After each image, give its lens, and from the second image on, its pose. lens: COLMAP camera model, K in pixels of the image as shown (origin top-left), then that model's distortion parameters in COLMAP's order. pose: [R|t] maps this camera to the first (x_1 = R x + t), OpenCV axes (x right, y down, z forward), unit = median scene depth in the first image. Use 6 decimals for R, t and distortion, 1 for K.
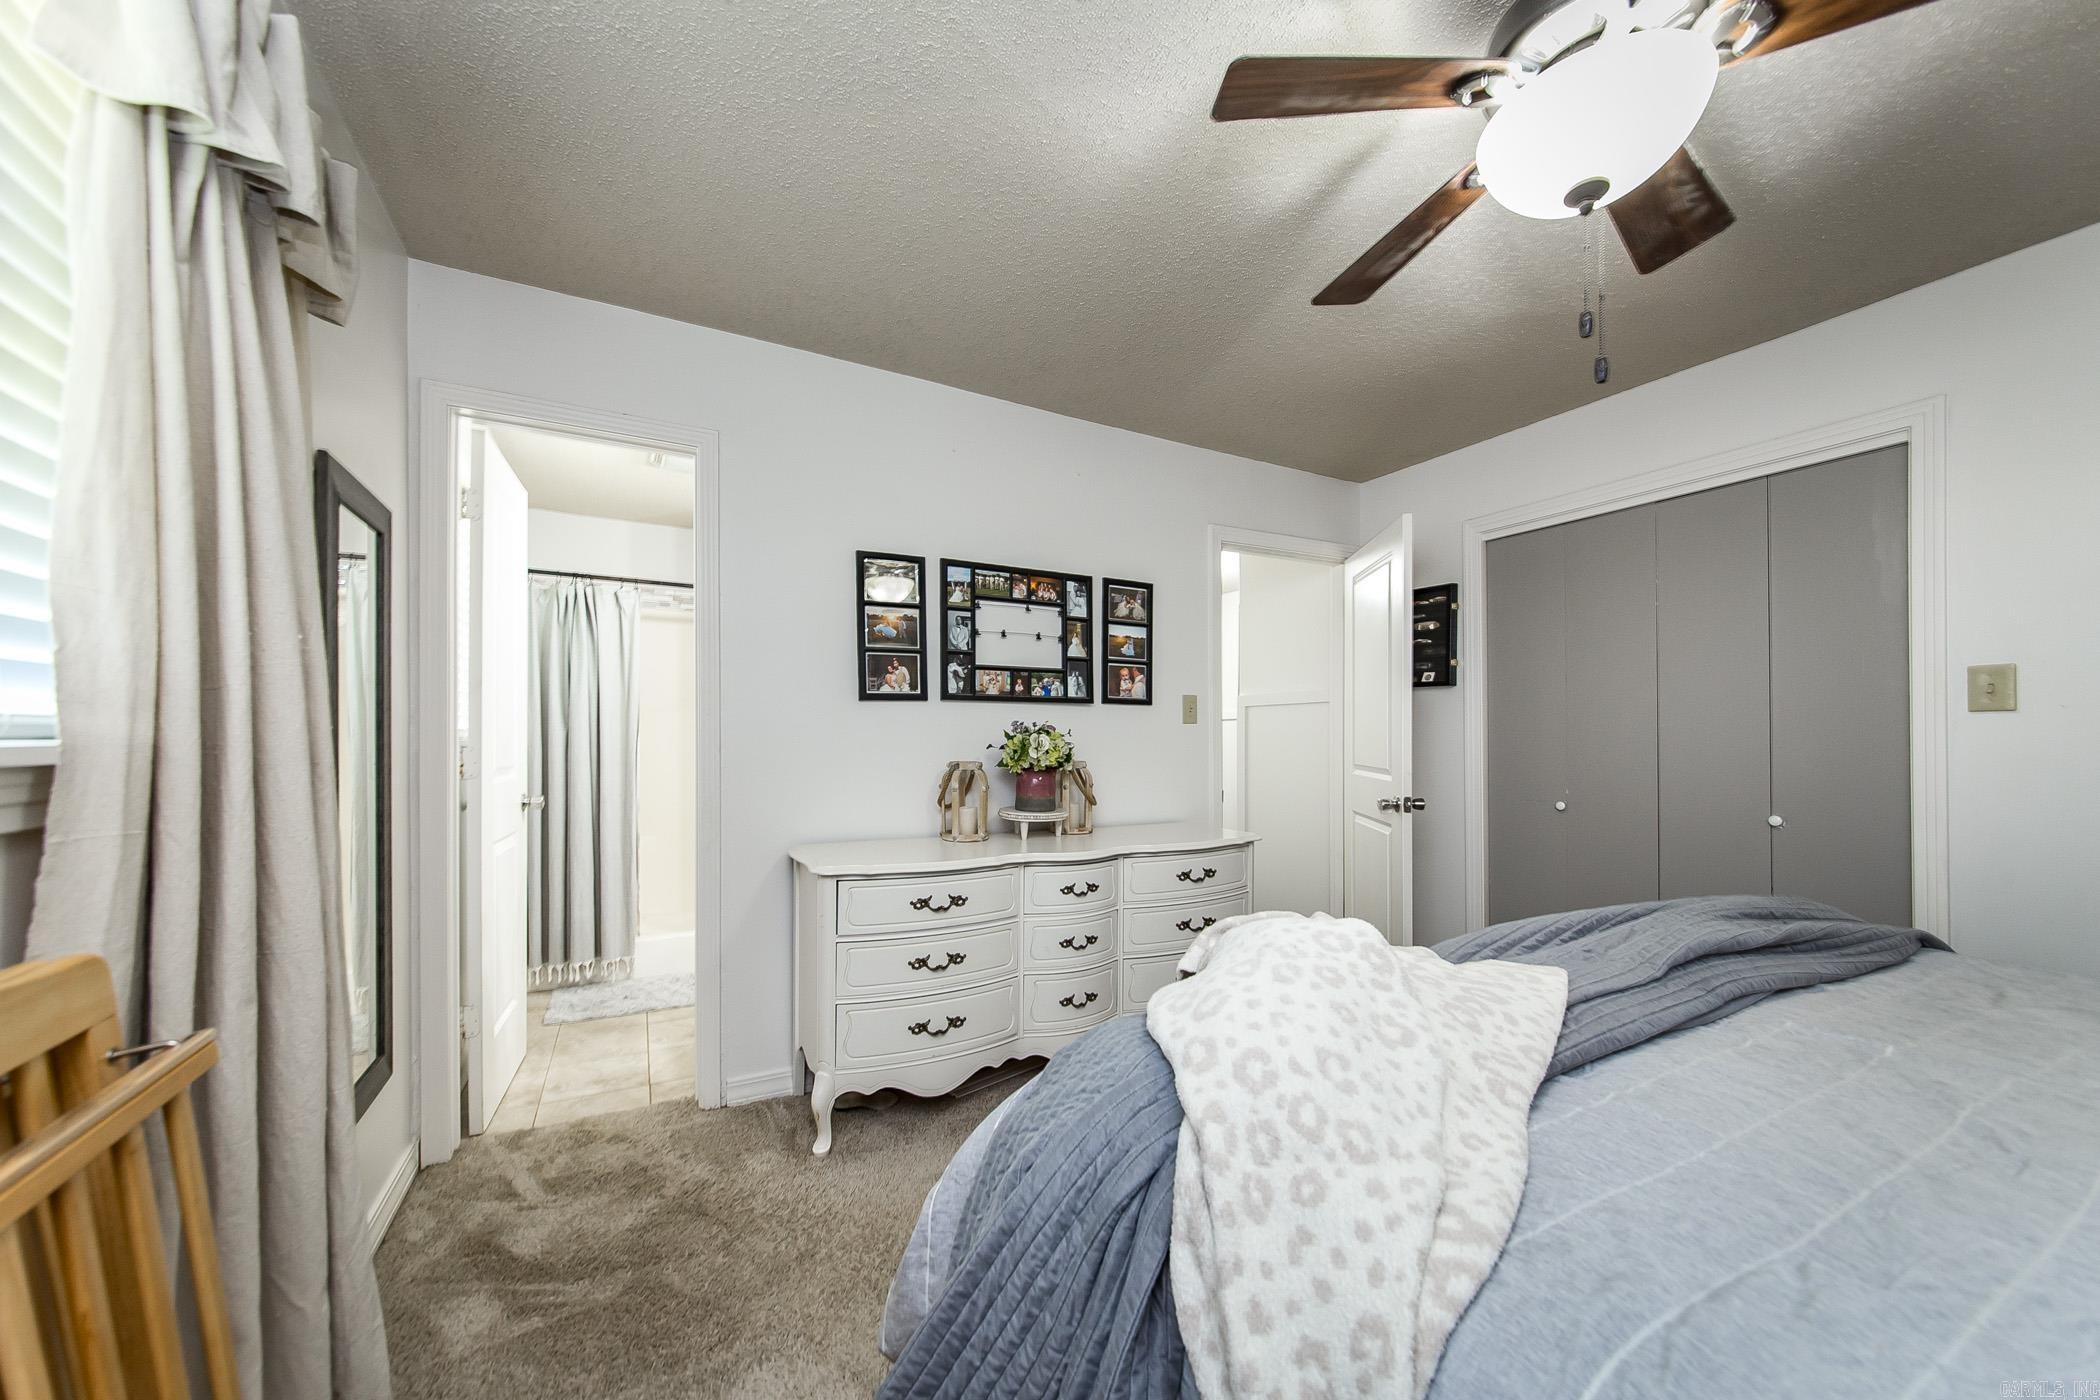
lens RADIAL K [[767.2, 0, 1026.1], [0, 767.2, 739.5], [0, 0, 1]] dist [-0.000219, 0.000270]
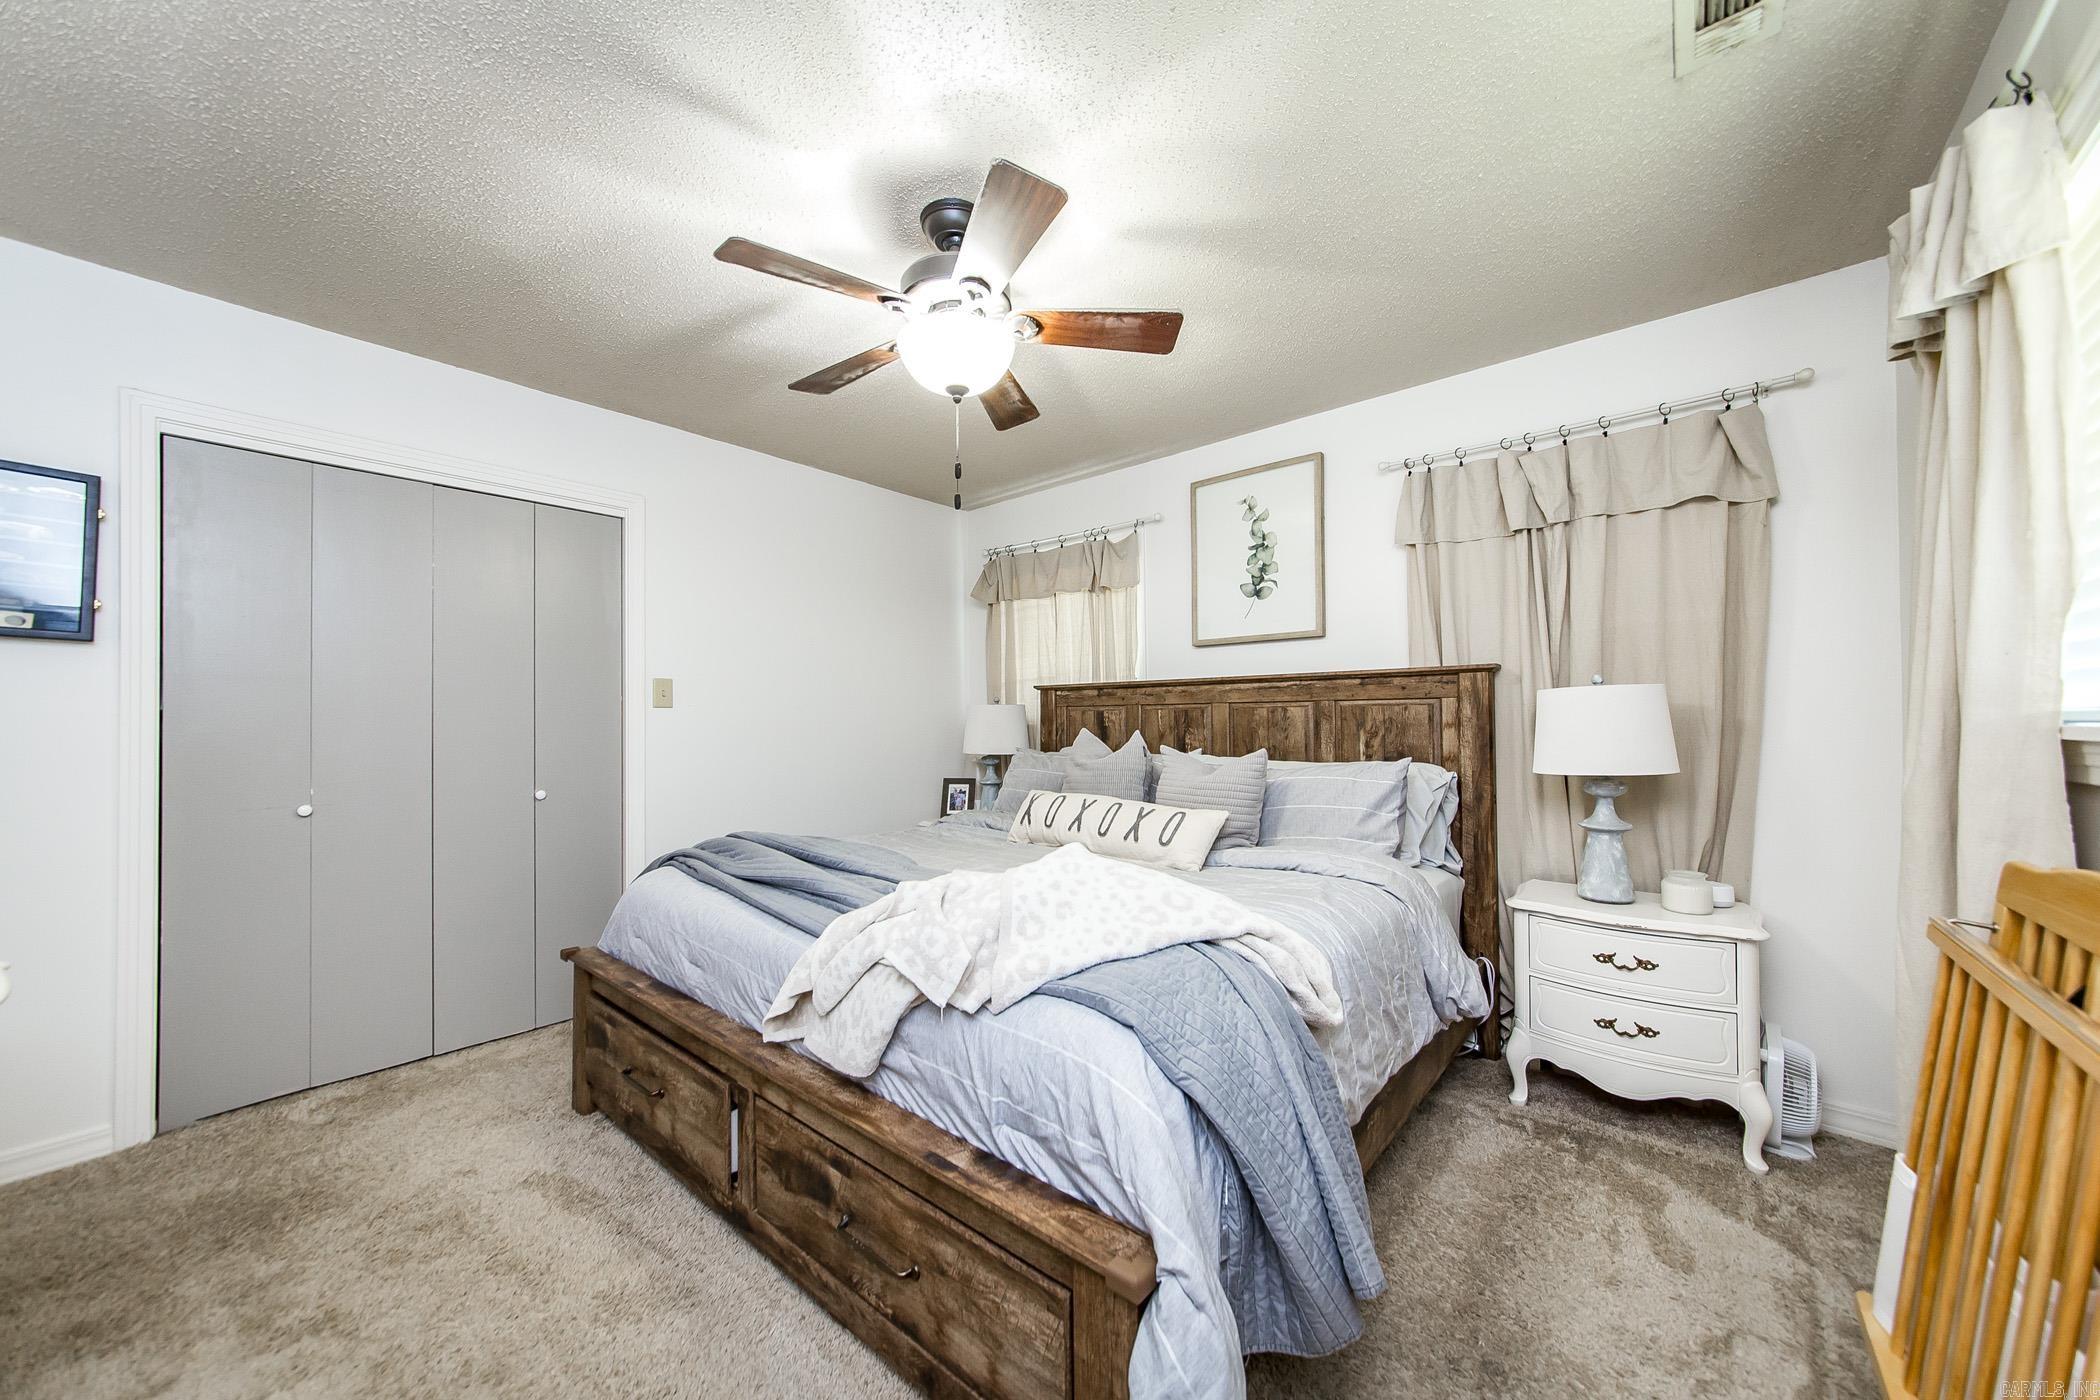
lens RADIAL K [[767.2, 0, 1048.0], [0, 767.2, 710.6], [0, 0, 1]] dist [-0.000219, 0.000270]
pose [[-0.356408, 0.016063, 0.934192, -0.464761], [0.005412, 0.999871, -0.015128, -0.001765], [-0.934315, -0.000336, -0.356449, 0.772374]]
